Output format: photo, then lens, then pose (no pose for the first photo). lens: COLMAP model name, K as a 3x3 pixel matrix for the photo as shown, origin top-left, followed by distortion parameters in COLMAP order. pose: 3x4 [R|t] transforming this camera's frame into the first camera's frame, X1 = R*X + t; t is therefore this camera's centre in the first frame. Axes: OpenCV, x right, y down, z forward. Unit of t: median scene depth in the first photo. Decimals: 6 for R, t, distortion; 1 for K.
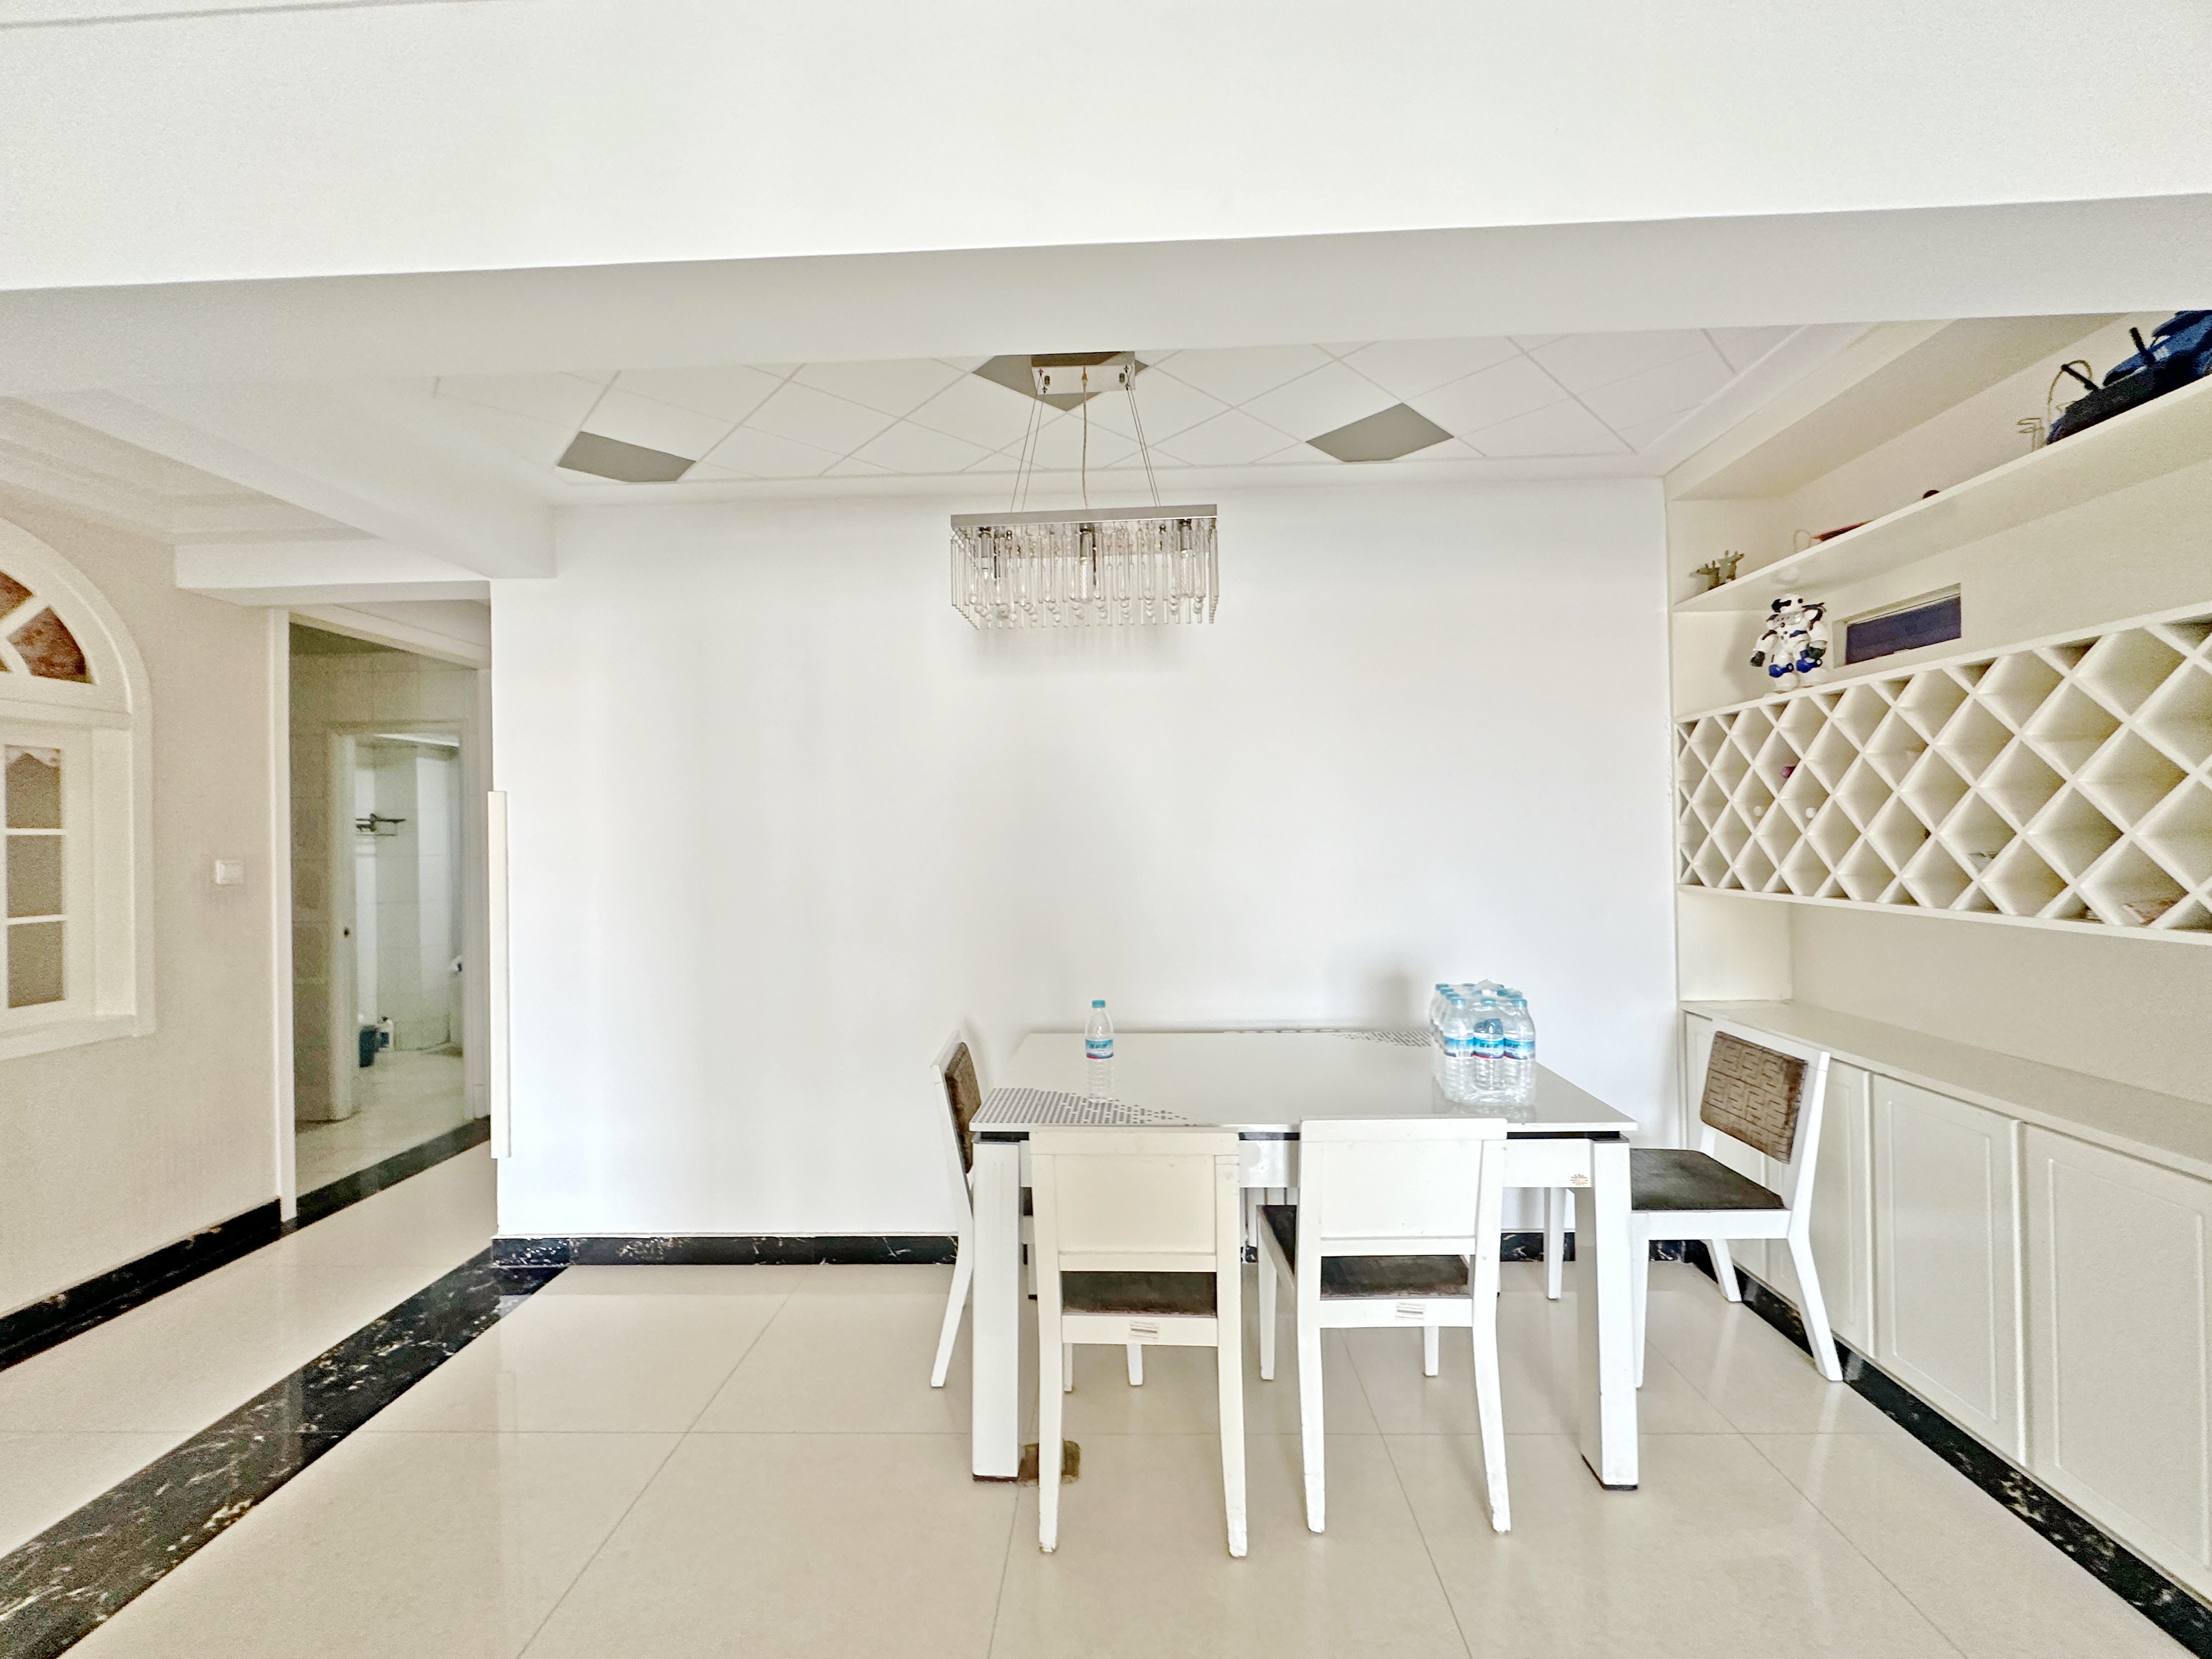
lens RADIAL K [[879.7, 0, 1108.0], [0, 879.7, 830.8], [0, 0, 1]] dist [-0.000170, -0.000613]
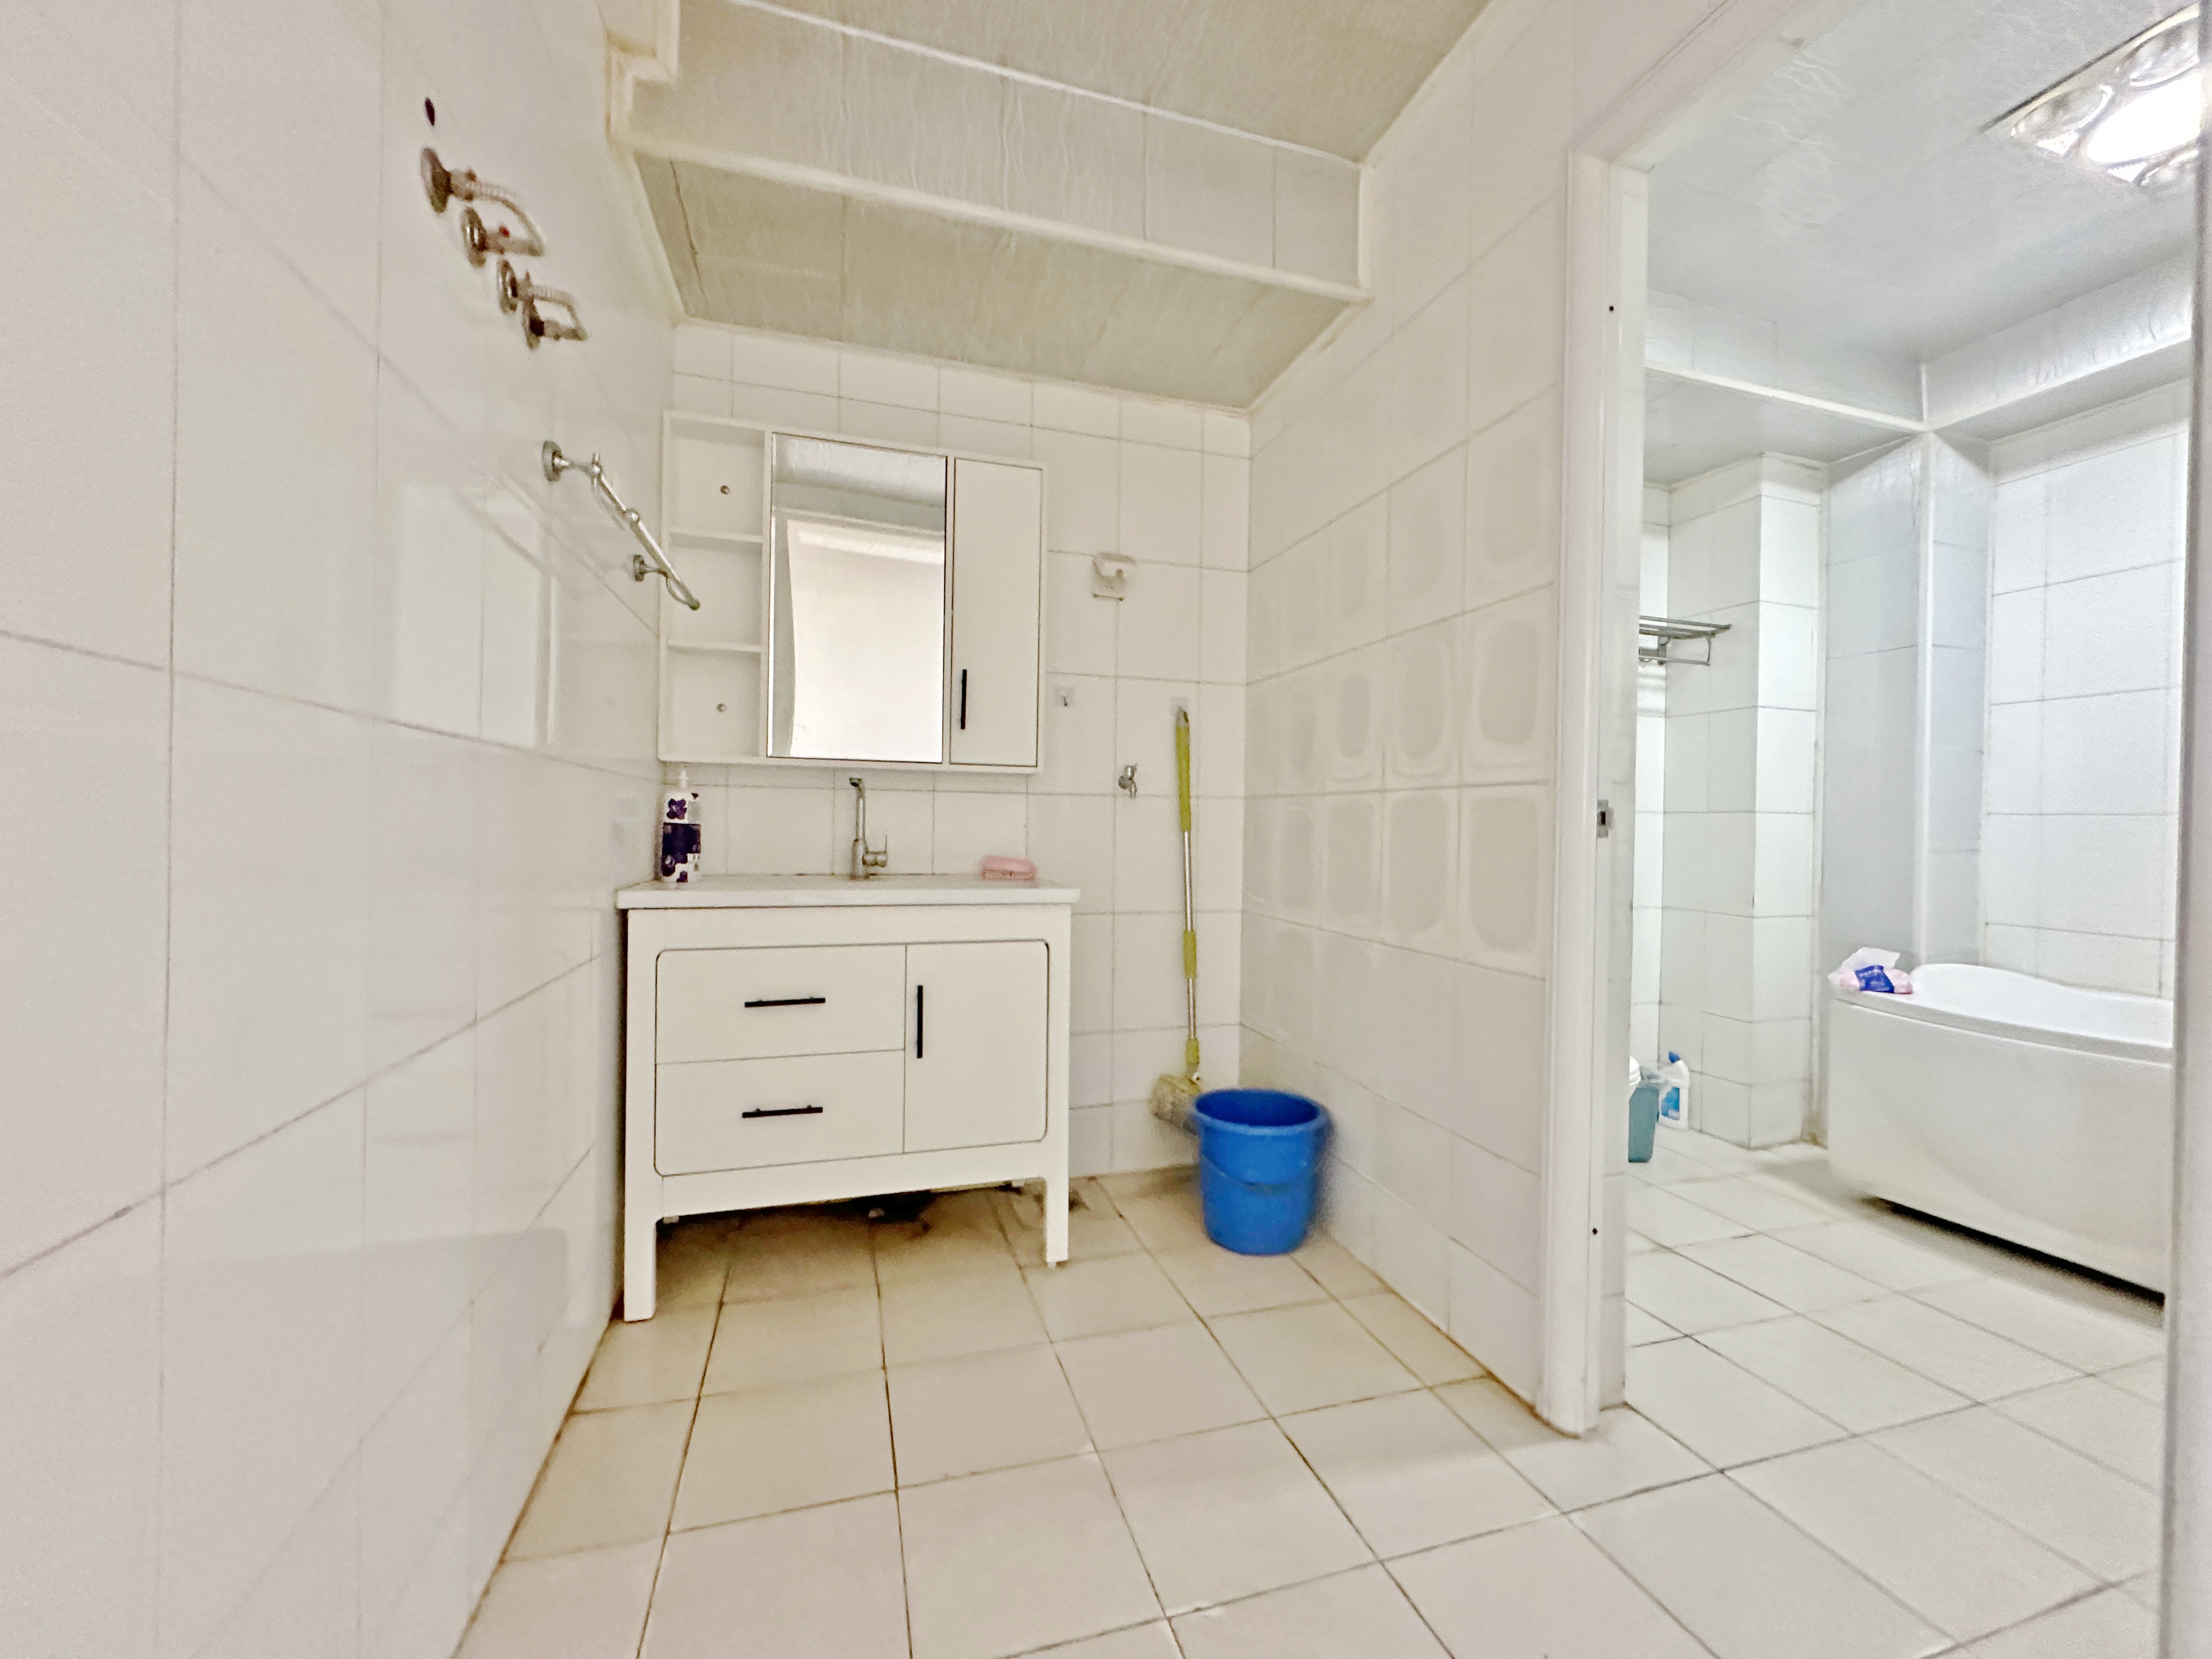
lens RADIAL K [[879.7, 0, 1111.0], [0, 879.7, 832.4], [0, 0, 1]] dist [-0.000170, -0.000613]
pose [[0.328405, 0.034955, -0.943890, -0.485278], [-0.022037, 0.999327, 0.029341, 0.088504], [0.944280, 0.011165, 0.328954, 0.563947]]
